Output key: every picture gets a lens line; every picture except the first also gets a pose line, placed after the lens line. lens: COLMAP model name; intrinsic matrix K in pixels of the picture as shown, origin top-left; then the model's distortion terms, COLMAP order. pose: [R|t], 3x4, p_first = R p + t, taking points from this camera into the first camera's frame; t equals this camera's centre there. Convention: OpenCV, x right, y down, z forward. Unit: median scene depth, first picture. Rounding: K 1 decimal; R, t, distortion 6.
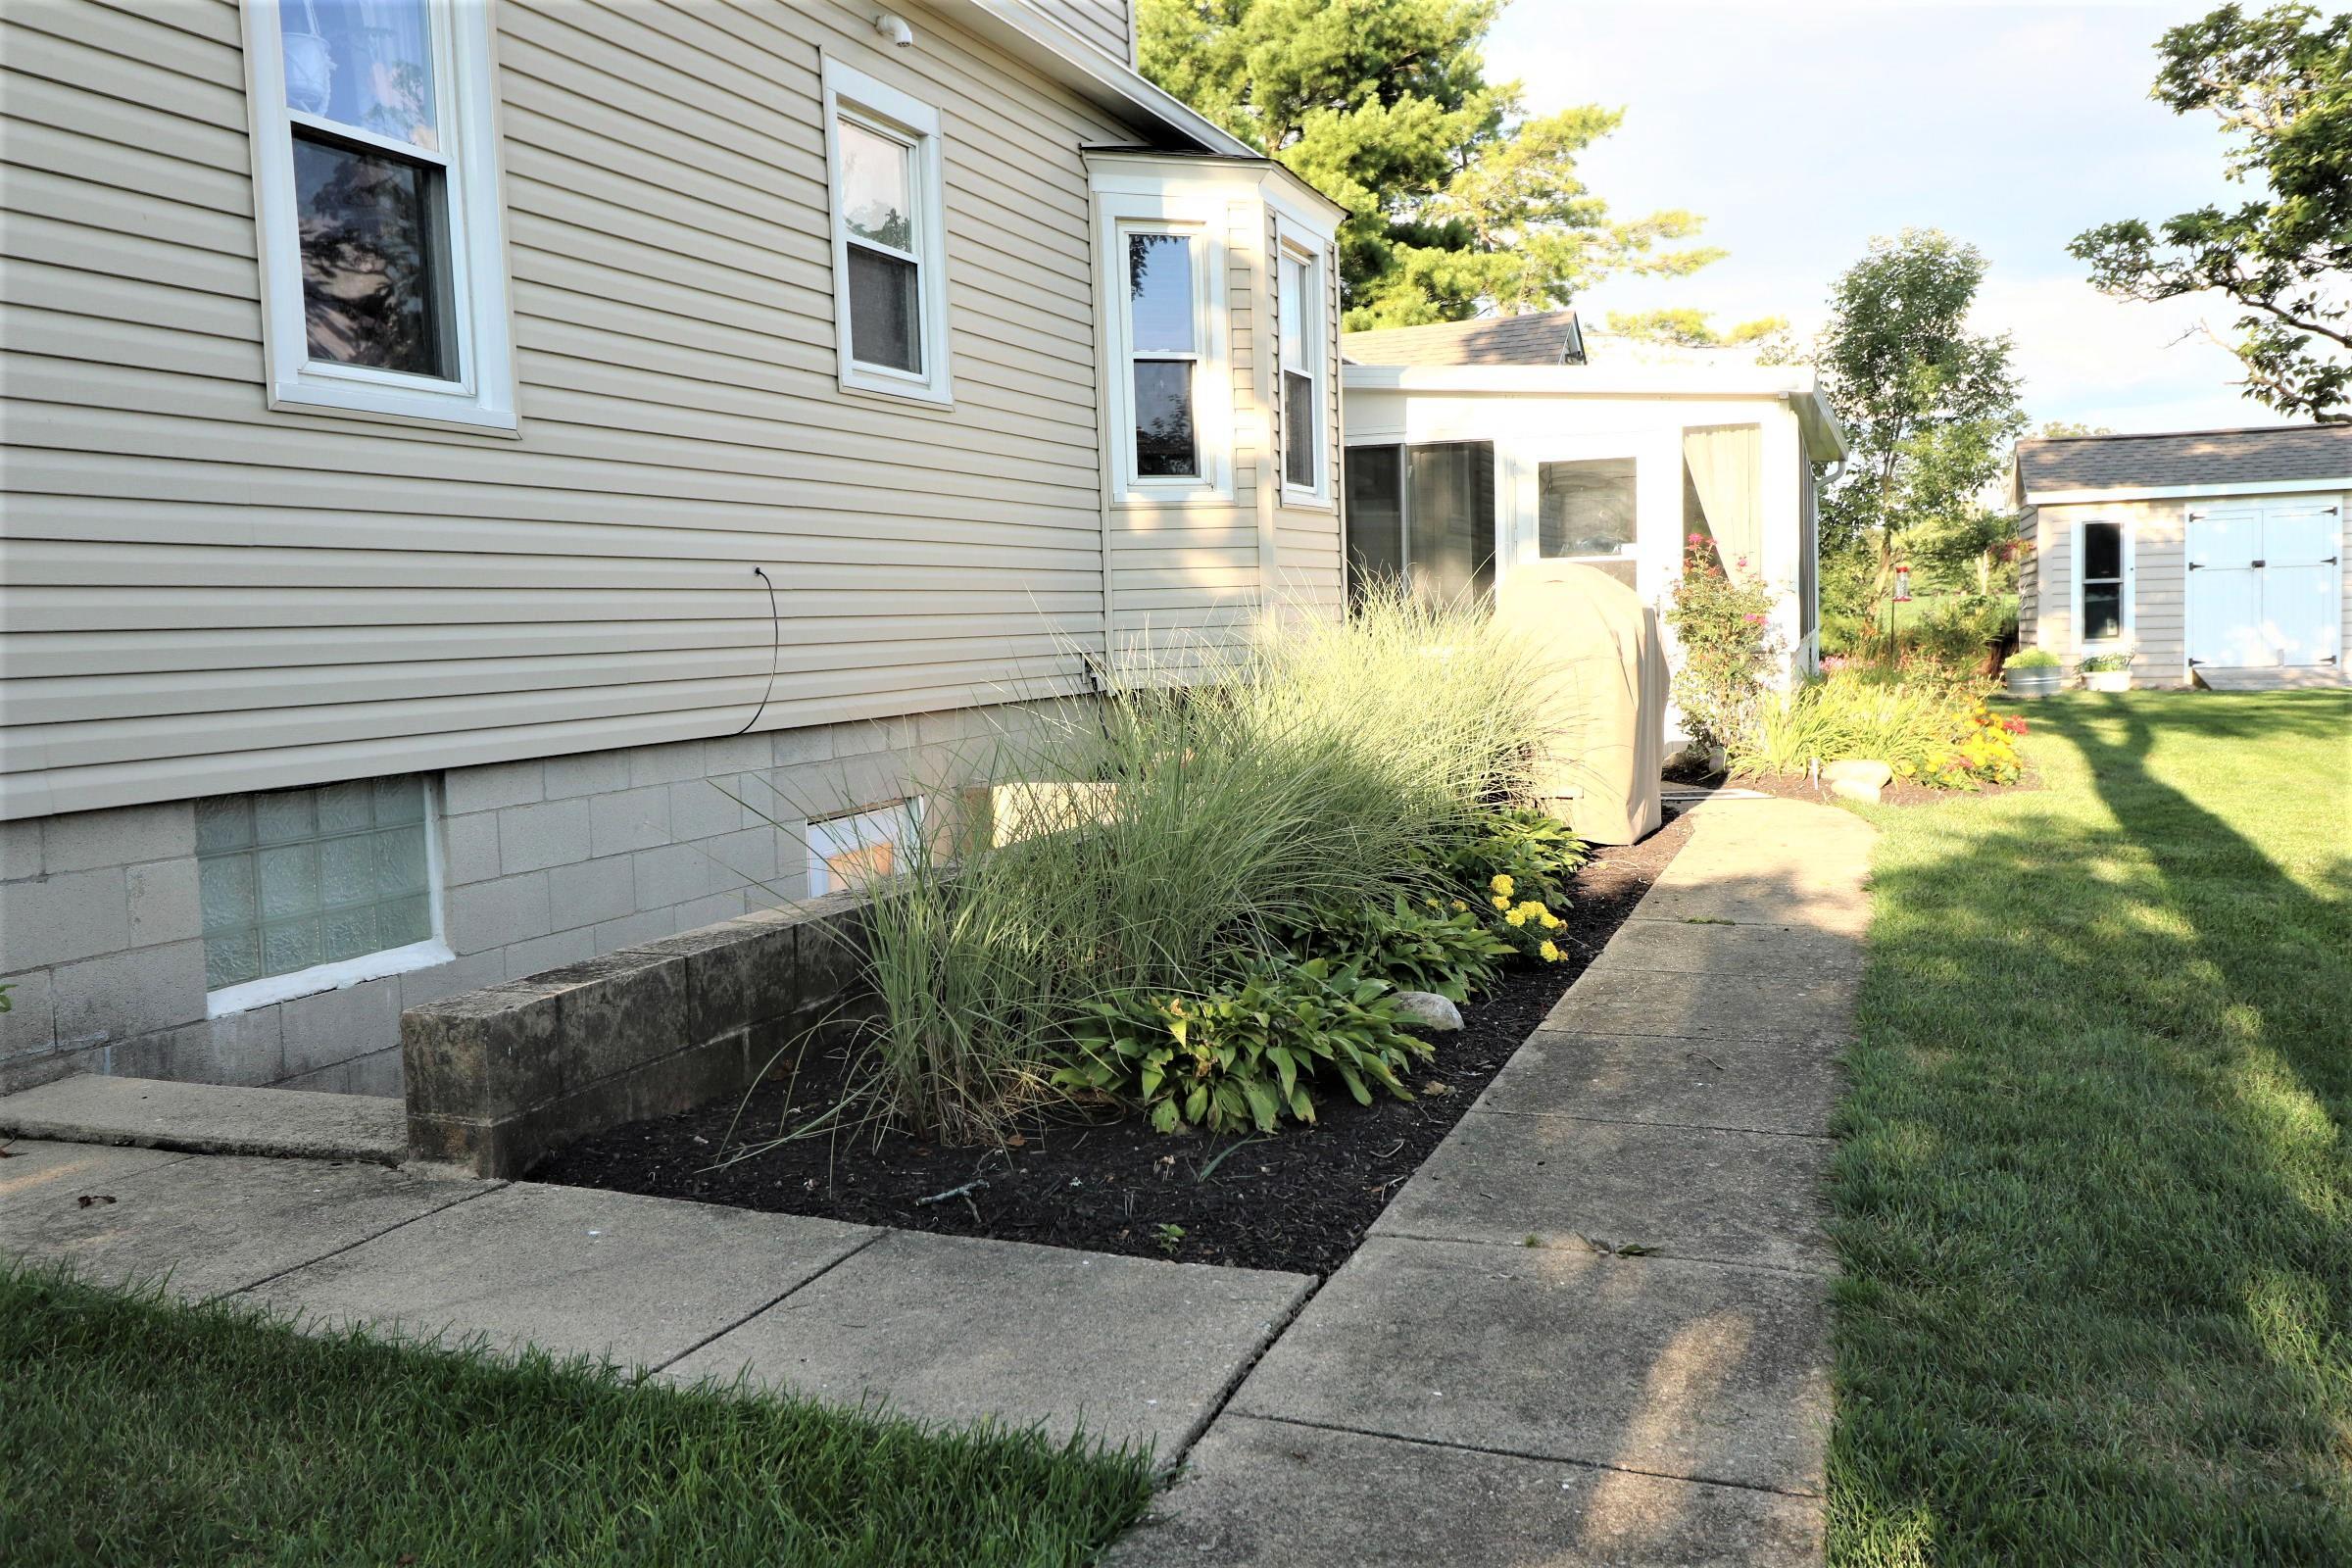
lens RADIAL K [[1921.8, 0, 1176.0], [0, 1921.8, 784.0], [0, 0, 1]] dist [0.009519, 0.003803]
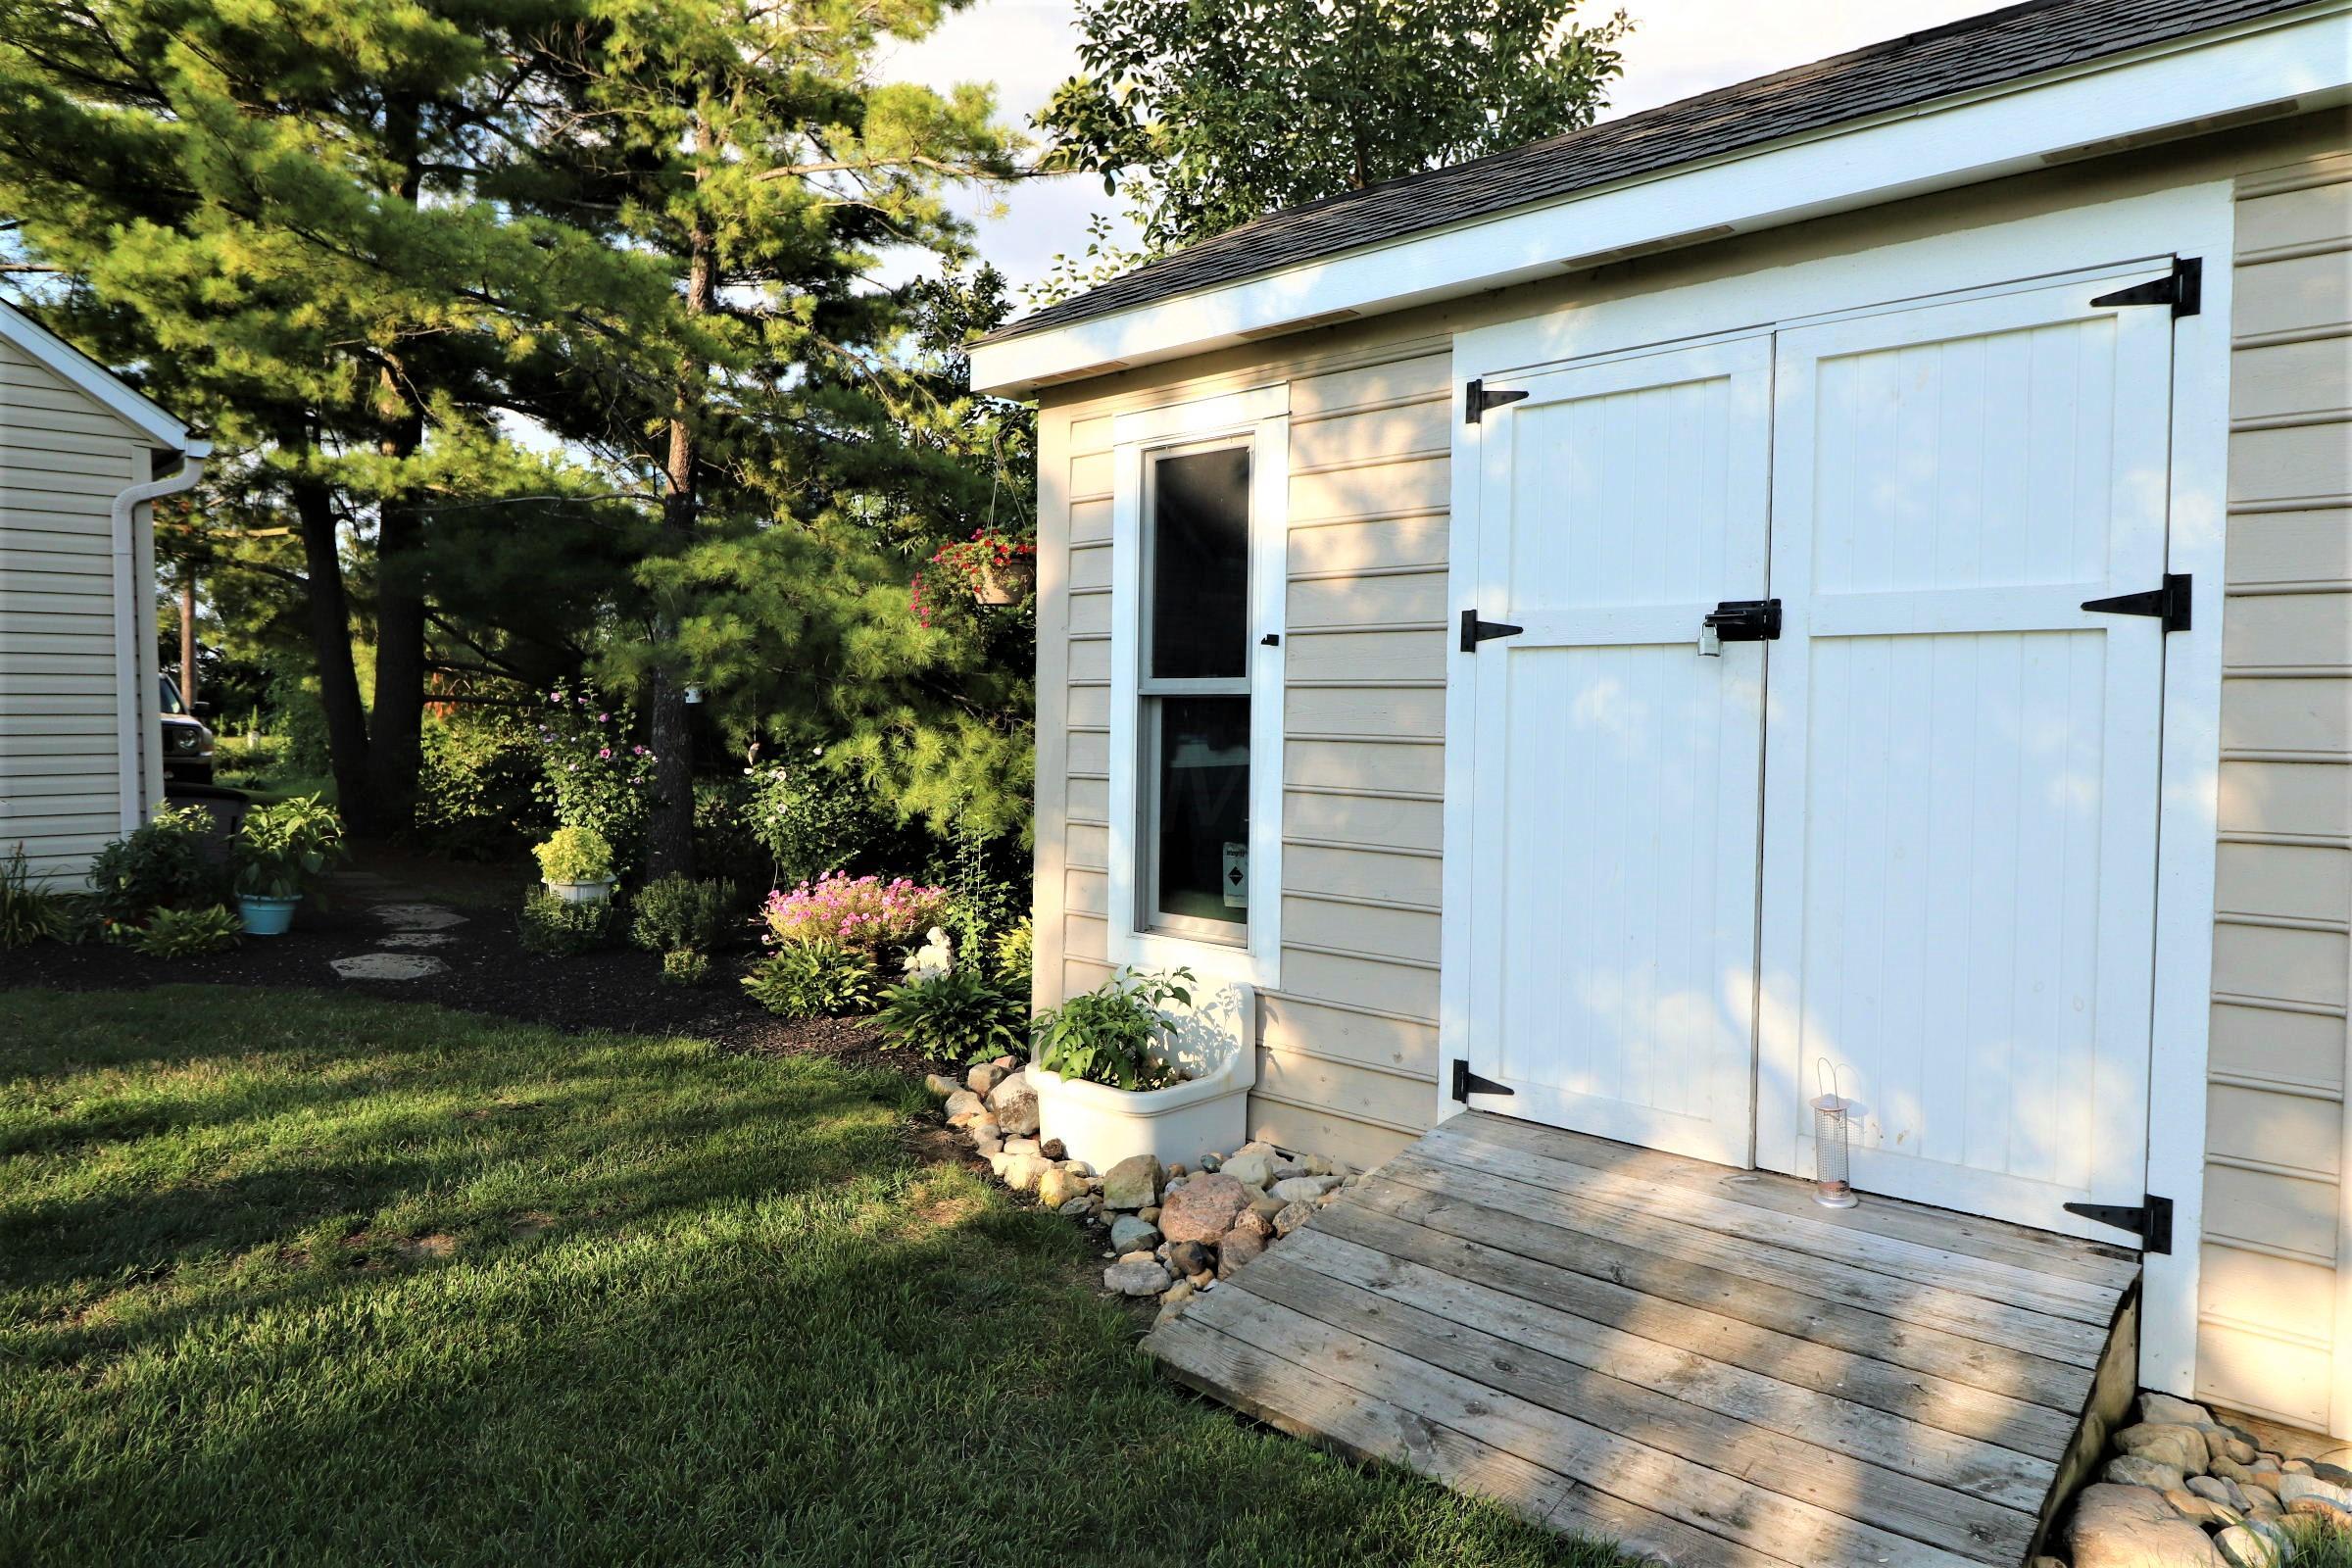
lens RADIAL K [[1497.5, 0, 1176.0], [0, 1497.5, 784.0], [0, 0, 1]] dist [0.002096, 0.000662]
pose [[0.922578, 0.053974, -0.382018, 0.554843], [-0.062637, 0.997984, -0.010267, -0.091614], [0.380693, 0.033400, 0.924098, 0.829599]]
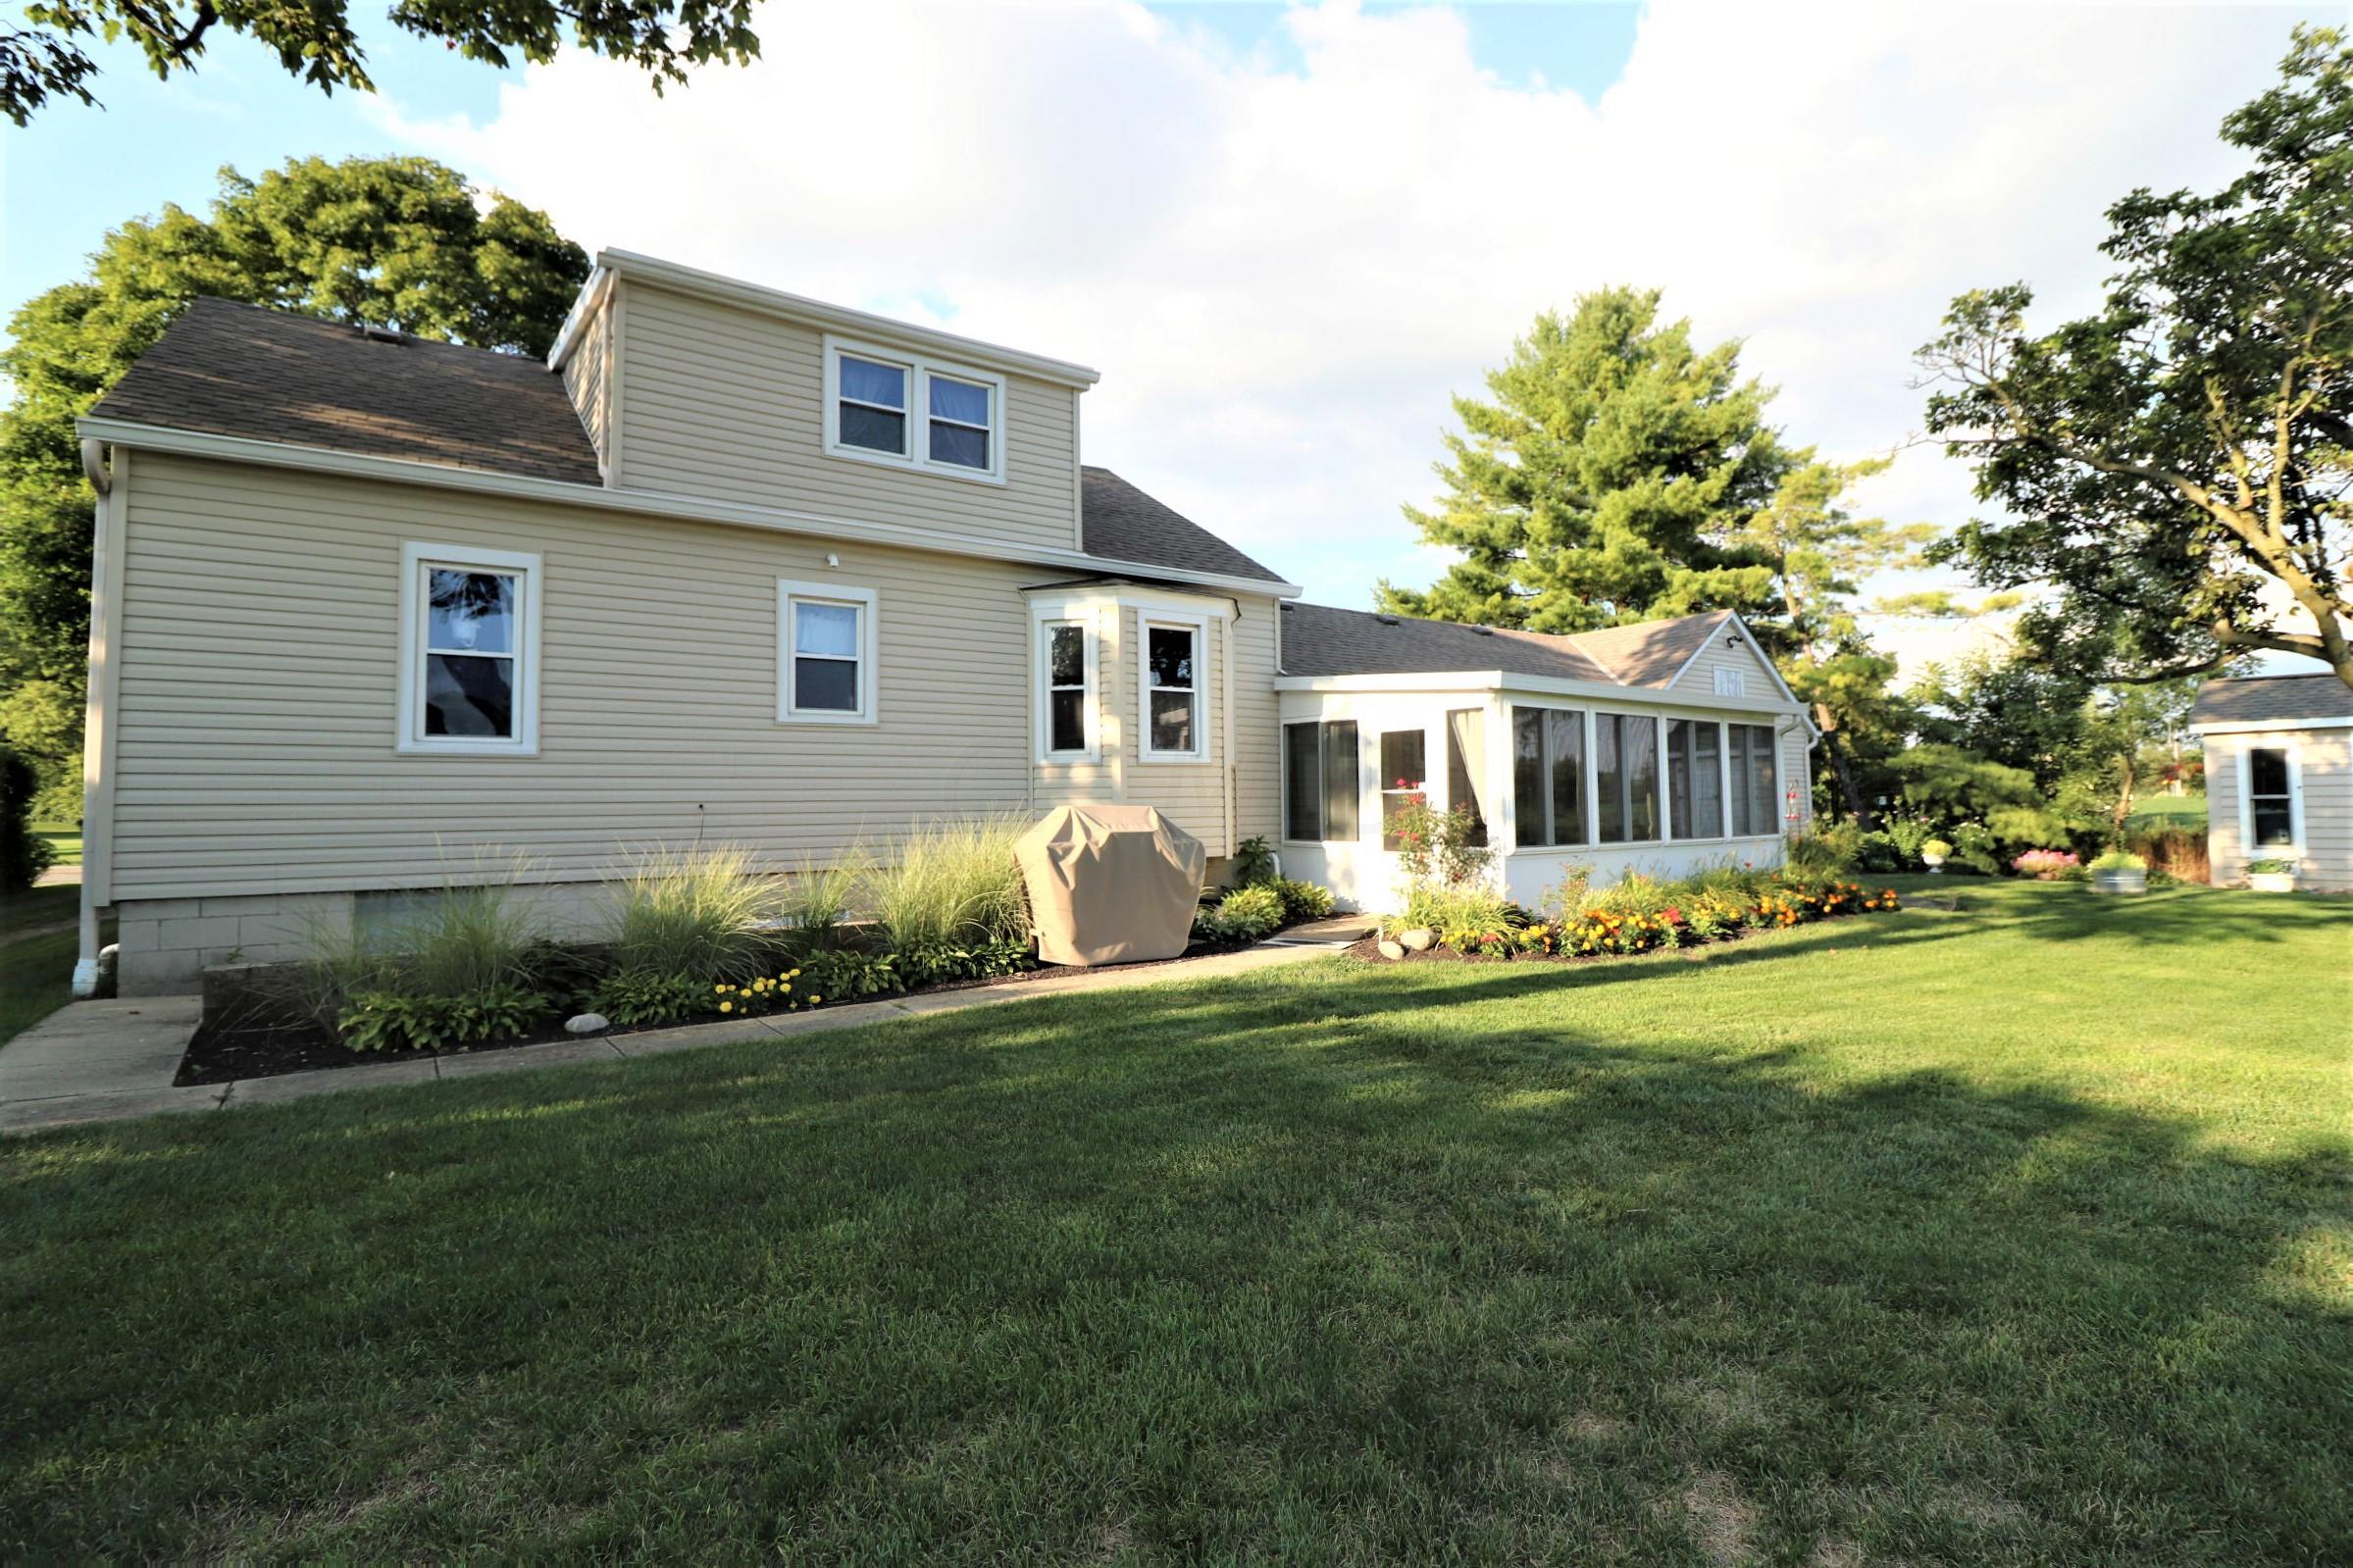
lens RADIAL K [[1134.6, 0, 1176.5], [0, 1134.6, 784.0], [0, 0, 1]] dist [-0.002346, -0.000289]
pose [[0.837645, 0.012285, -0.546077, 0.298348], [-0.061231, 0.995557, -0.071528, -0.022317], [0.542772, 0.093352, 0.834676, 0.051069]]
